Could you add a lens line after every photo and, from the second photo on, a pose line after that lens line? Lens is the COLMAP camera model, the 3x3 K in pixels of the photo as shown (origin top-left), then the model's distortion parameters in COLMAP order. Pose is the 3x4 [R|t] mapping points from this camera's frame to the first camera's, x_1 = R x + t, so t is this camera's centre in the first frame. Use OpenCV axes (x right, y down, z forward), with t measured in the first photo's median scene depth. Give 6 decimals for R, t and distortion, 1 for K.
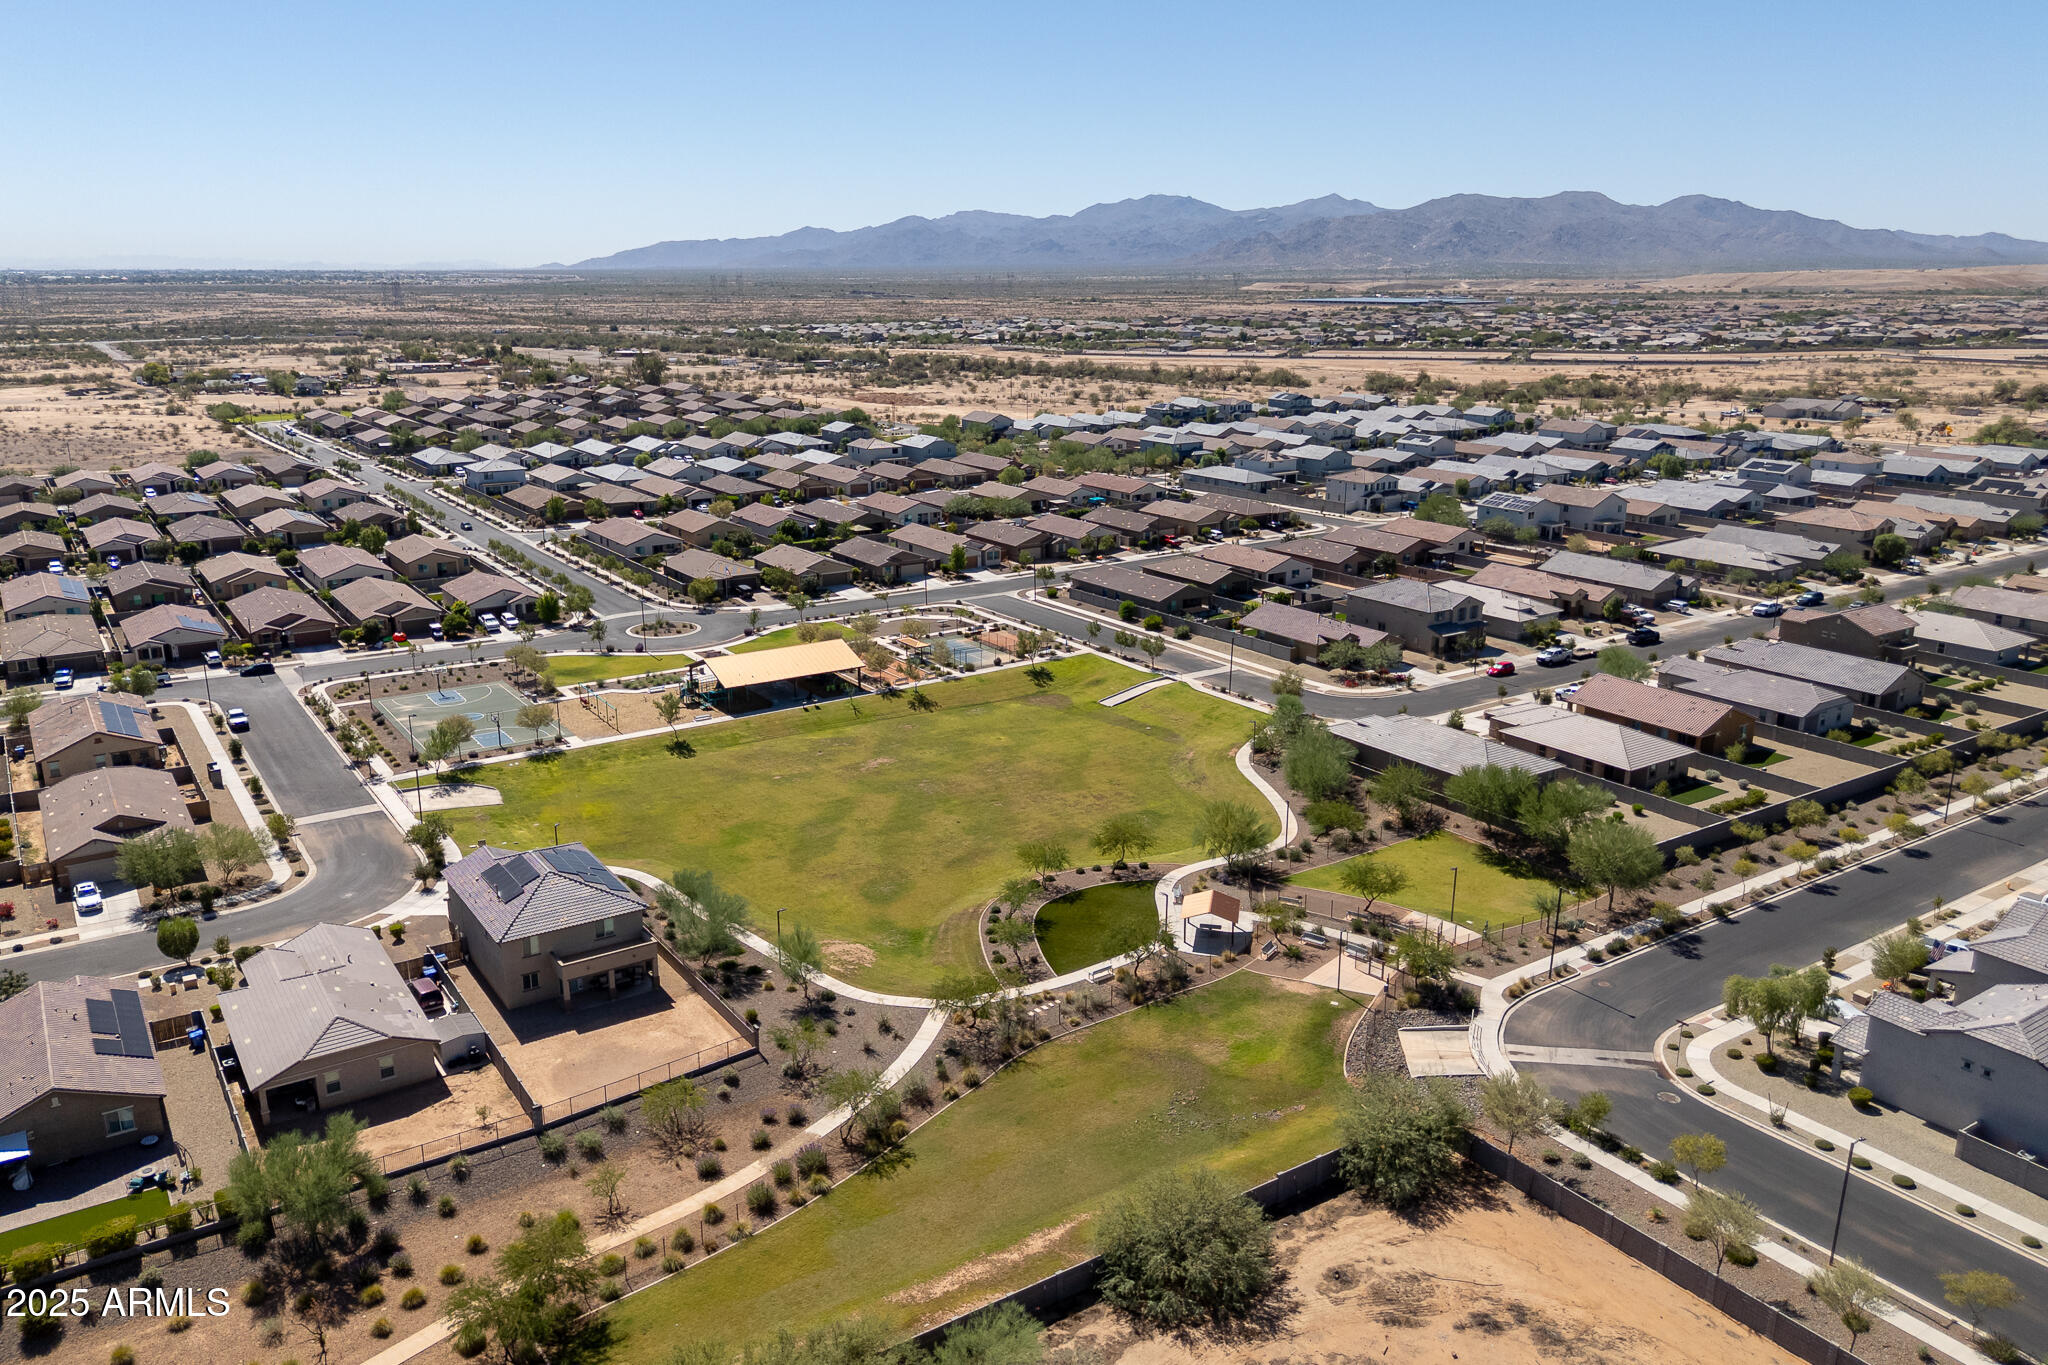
lens RADIAL K [[1514.9, 0, 1024.0], [0, 1514.9, 682.5], [0, 0, 1]] dist [0.006200, -0.000757]
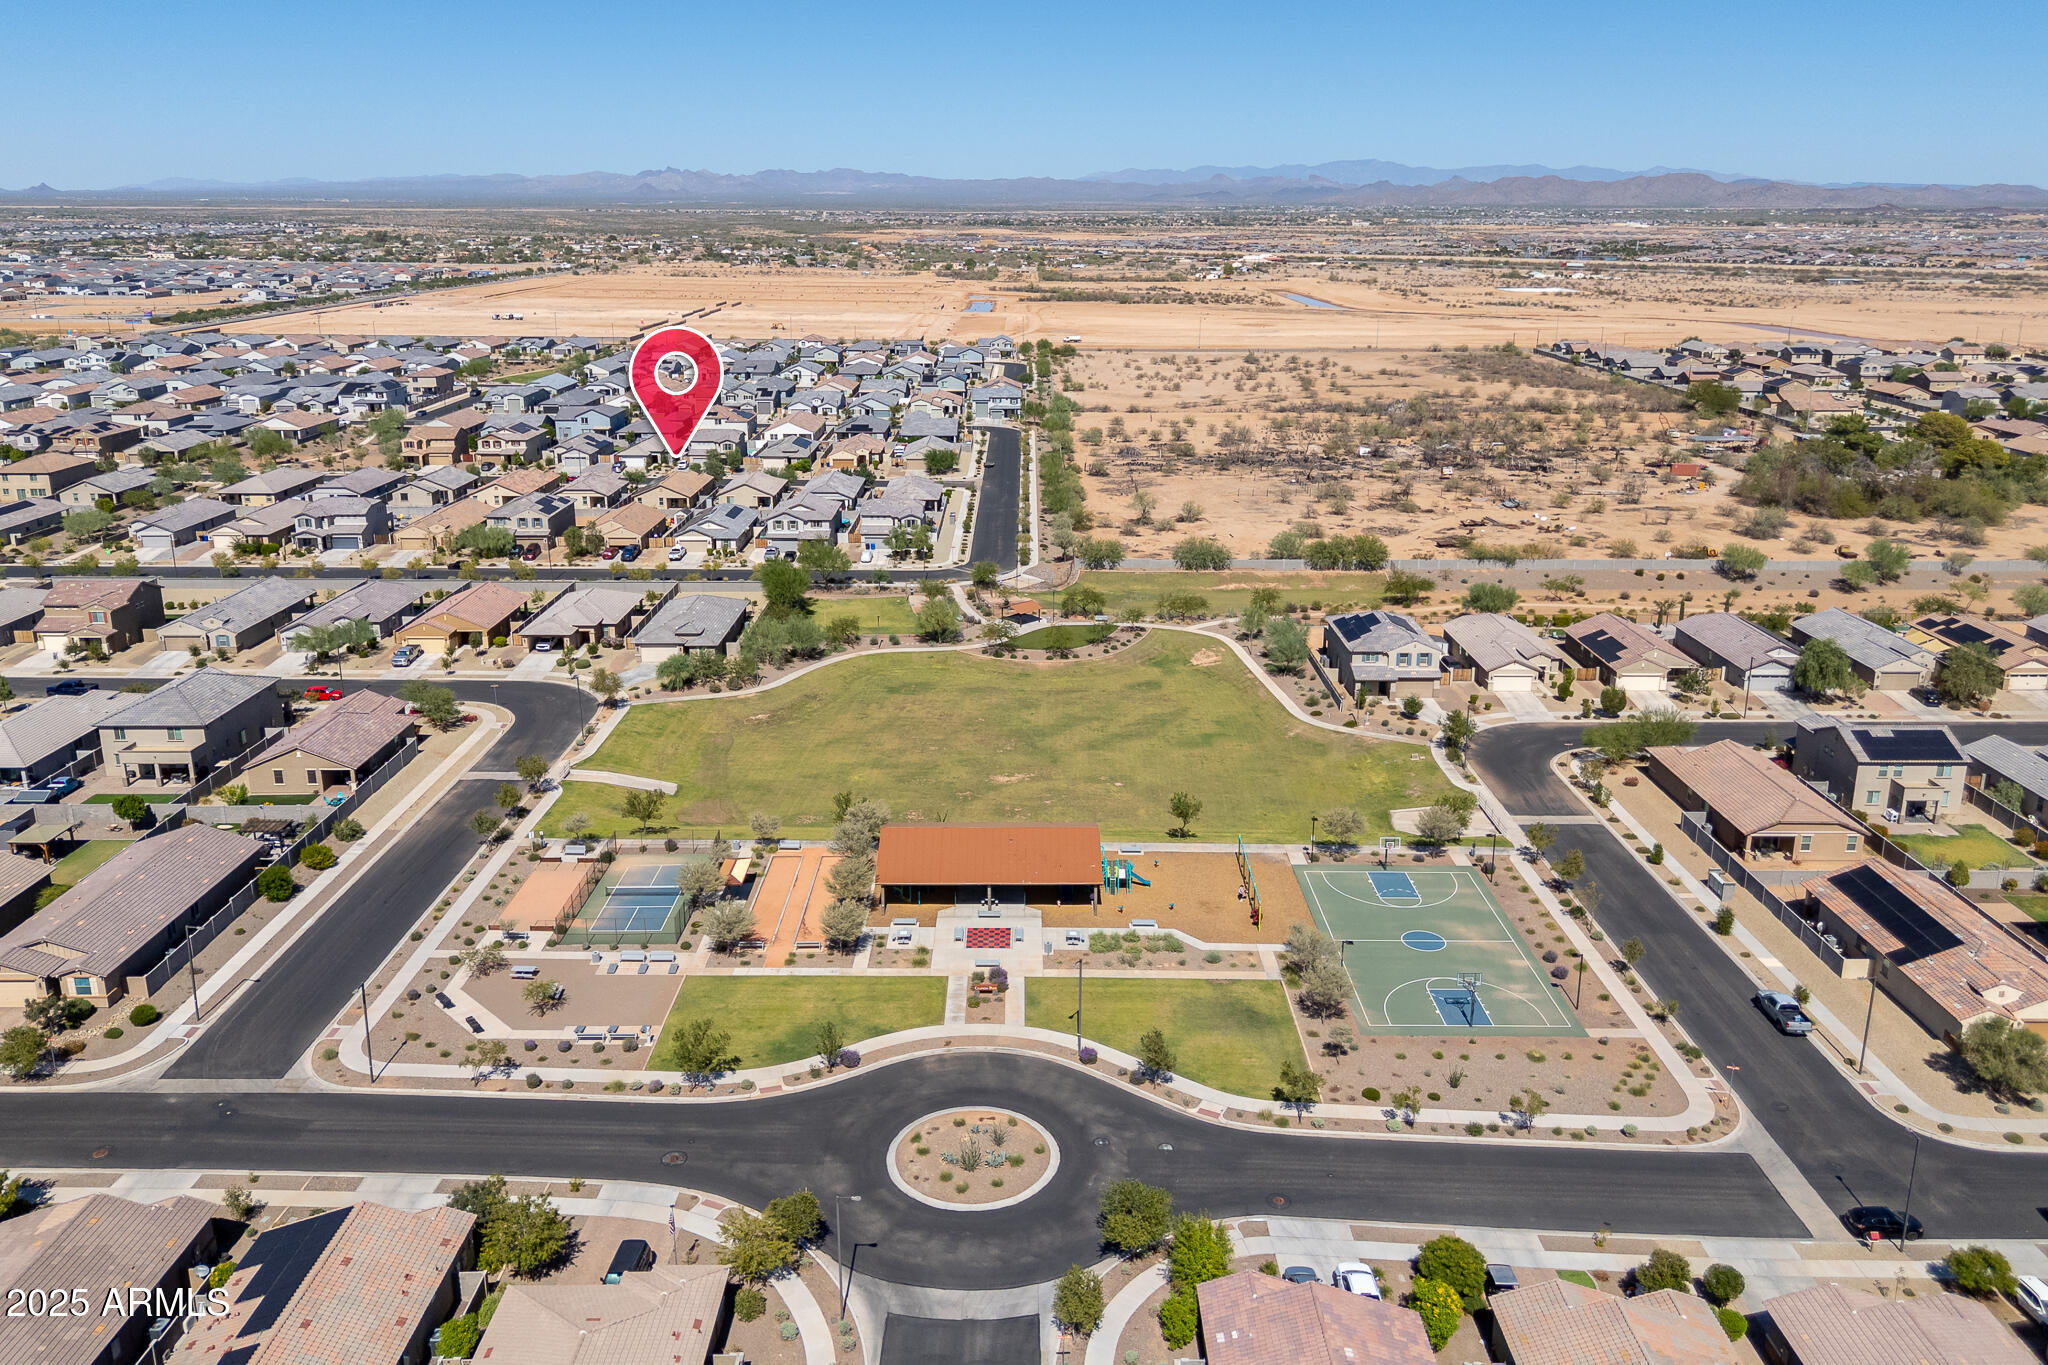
lens RADIAL K [[1514.9, 0, 1024.0], [0, 1514.9, 682.5], [0, 0, 1]] dist [0.006200, -0.000757]
pose [[-0.830022, -0.167426, 0.532007, -0.630434], [0.145183, 0.856134, 0.495940, -0.492566], [-0.538503, 0.488880, -0.686303, 1.697393]]
